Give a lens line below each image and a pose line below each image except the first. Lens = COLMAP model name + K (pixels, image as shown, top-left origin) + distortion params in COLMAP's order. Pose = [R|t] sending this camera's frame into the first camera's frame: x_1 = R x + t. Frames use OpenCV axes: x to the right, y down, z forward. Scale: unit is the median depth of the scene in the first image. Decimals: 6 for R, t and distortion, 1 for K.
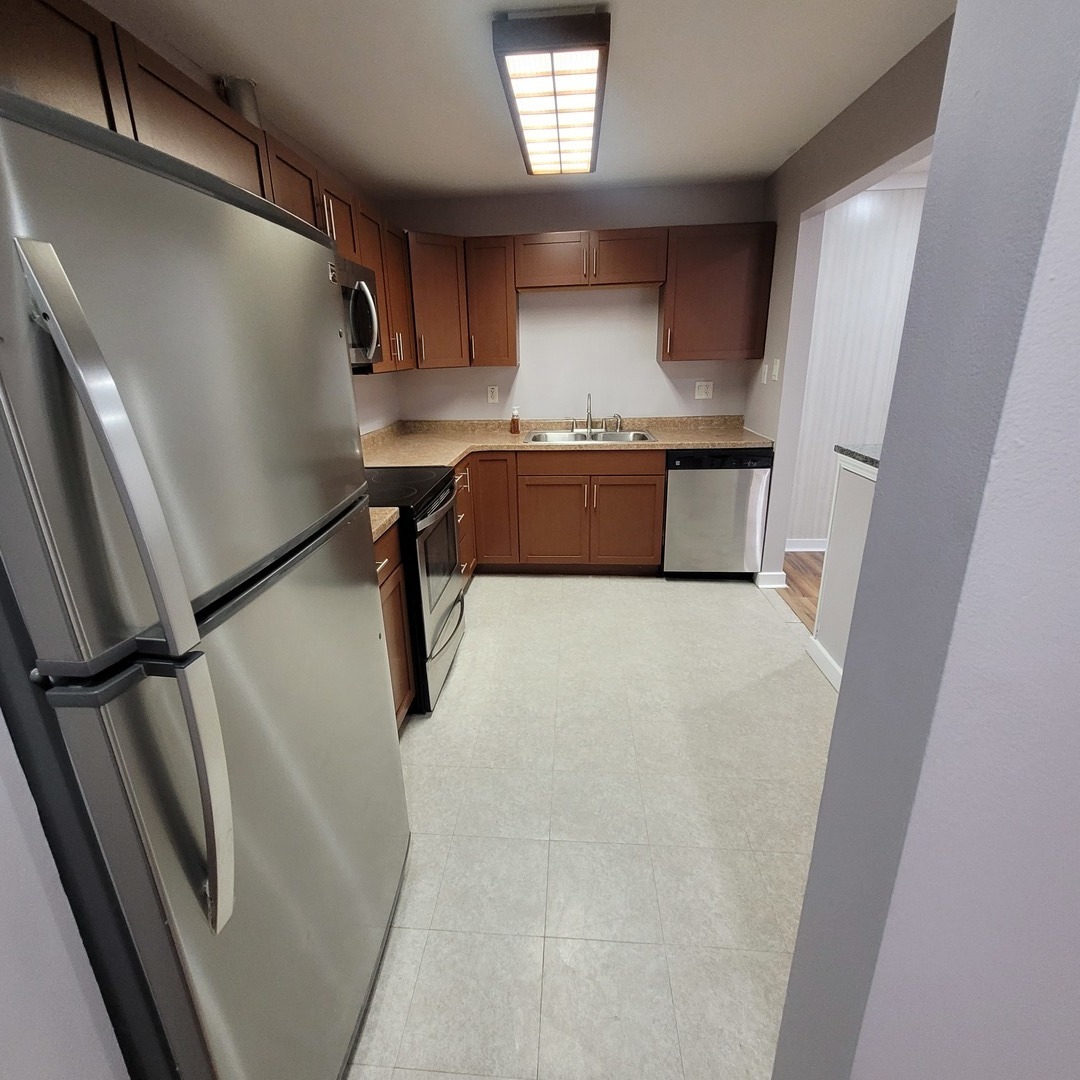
lens RADIAL K [[566.1, 0, 519.7], [0, 566.1, 534.0], [0, 0, 1]] dist [0.007946, -0.001481]
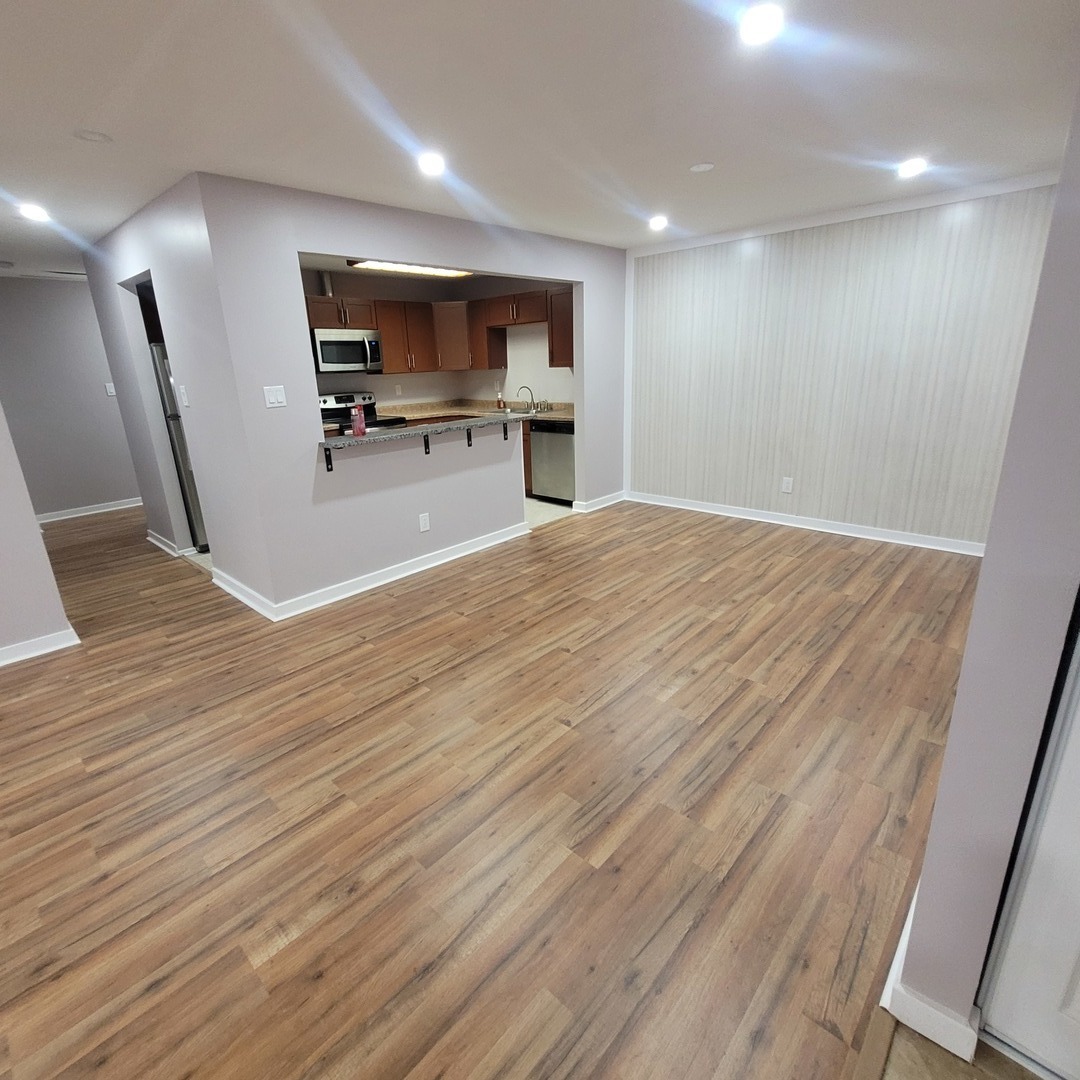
lens RADIAL K [[566.1, 0, 519.7], [0, 566.1, 534.0], [0, 0, 1]] dist [0.007946, -0.001481]
pose [[0.781247, 0.177237, -0.598531, 1.264971], [-0.170411, 0.982979, 0.068648, 0.075551], [0.600511, 0.048365, 0.798153, -0.353864]]
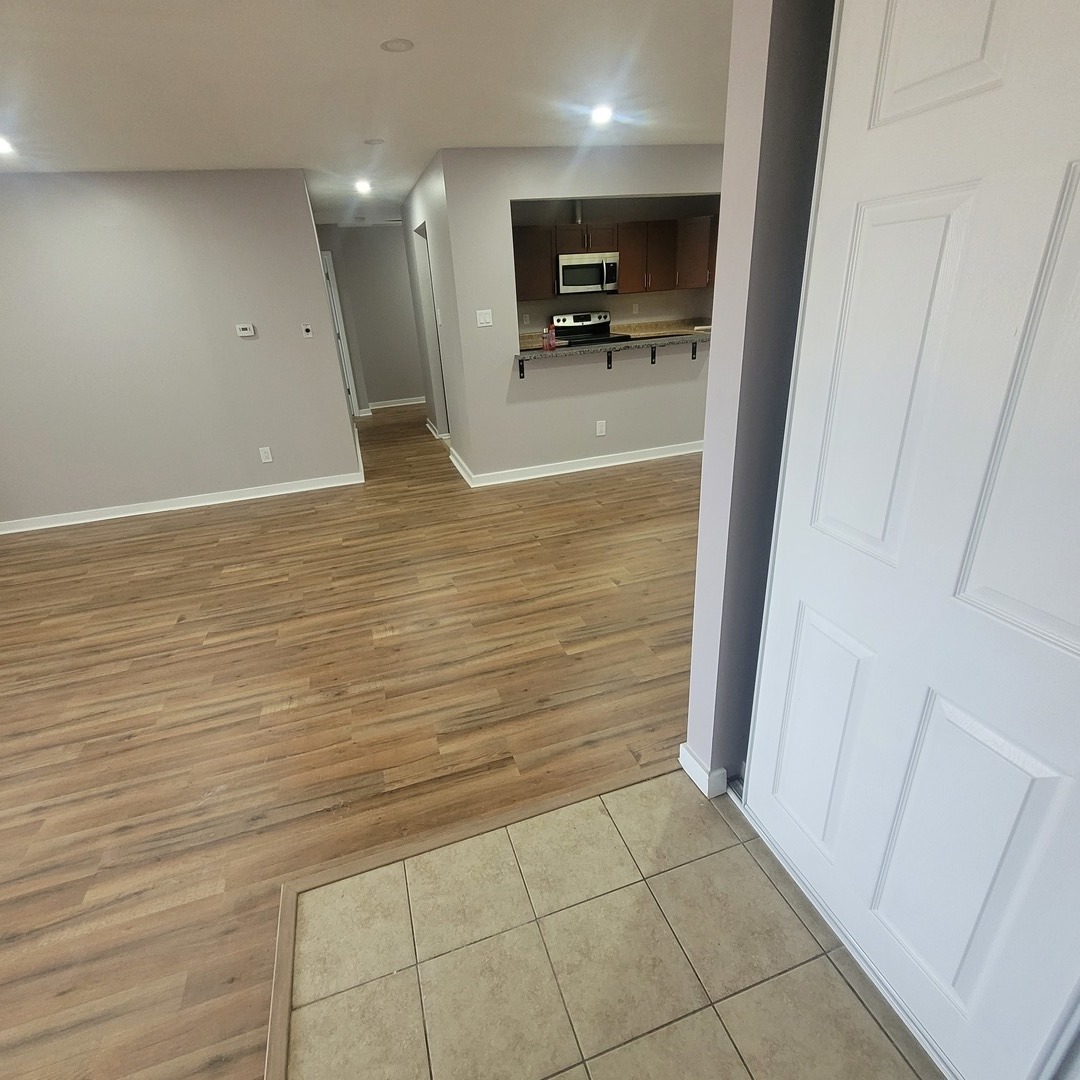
lens RADIAL K [[566.1, 0, 519.7], [0, 566.1, 534.0], [0, 0, 1]] dist [0.007946, -0.001481]
pose [[0.371869, 0.365436, -0.853329, 1.605965], [-0.226887, 0.927153, 0.298177, 0.038164], [0.900131, 0.082727, 0.427692, -0.286663]]
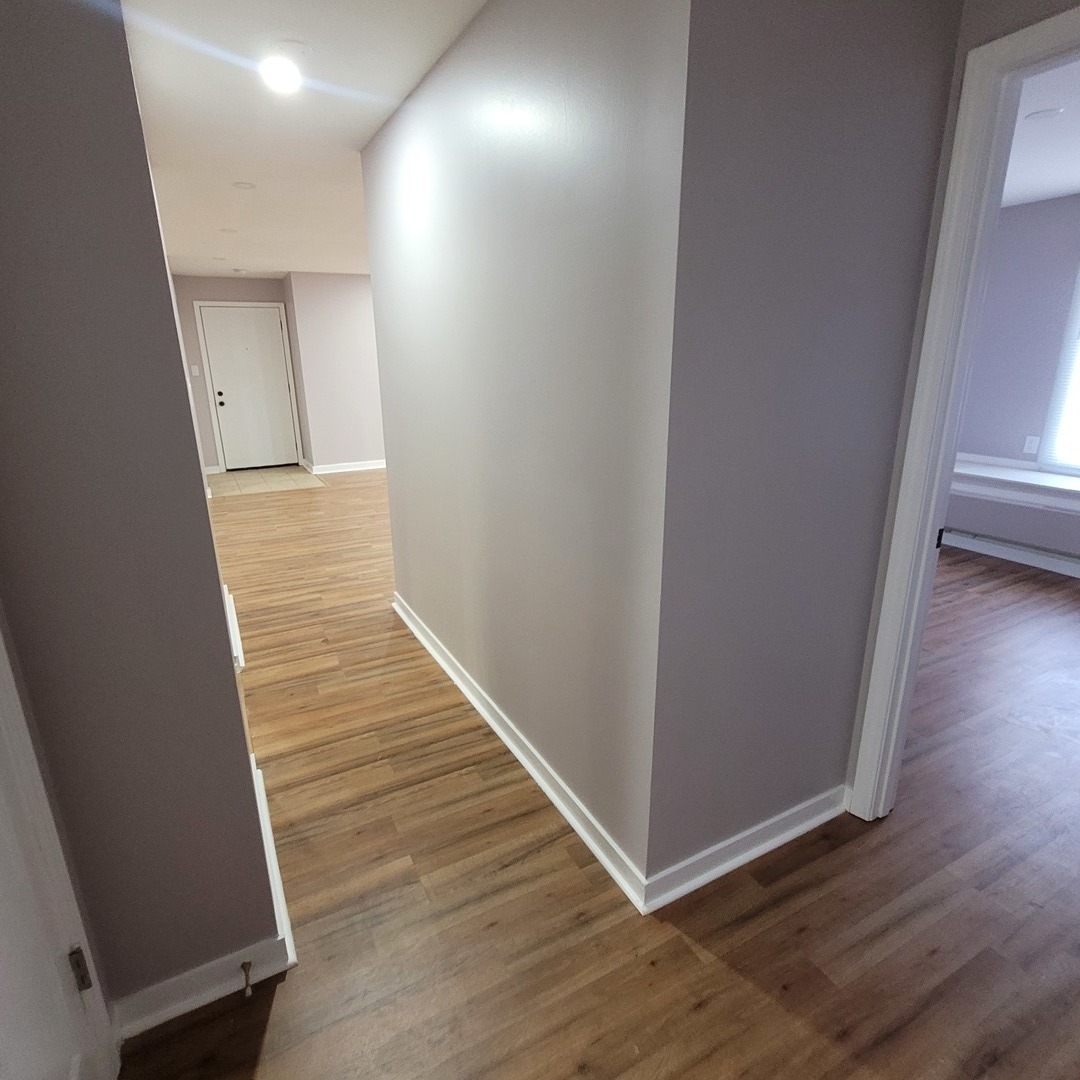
lens RADIAL K [[613.1, 0, 516.3], [0, 613.1, 530.9], [0, 0, 1]] dist [0.002474, -0.000223]
pose [[-0.534388, -0.209389, 0.818893, -0.745949], [0.282203, 0.869037, 0.406369, -0.040394], [-0.796738, 0.448252, -0.405313, 0.158067]]
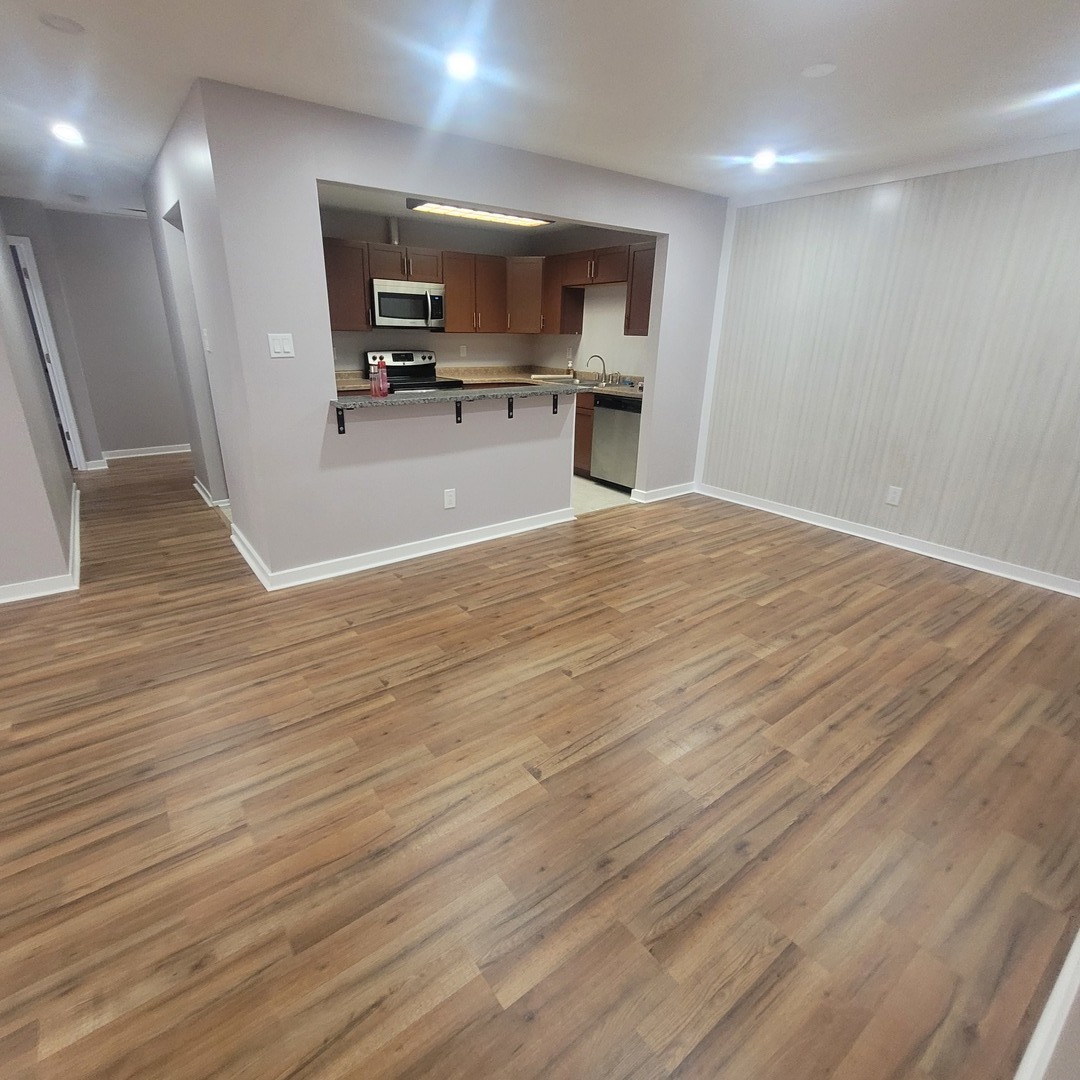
lens RADIAL K [[566.1, 0, 519.7], [0, 566.1, 534.0], [0, 0, 1]] dist [0.007946, -0.001481]
pose [[0.657680, 0.286918, -0.696517, 1.247598], [-0.257214, 0.954586, 0.150352, 0.036598], [0.708024, 0.080270, 0.701611, -0.183584]]
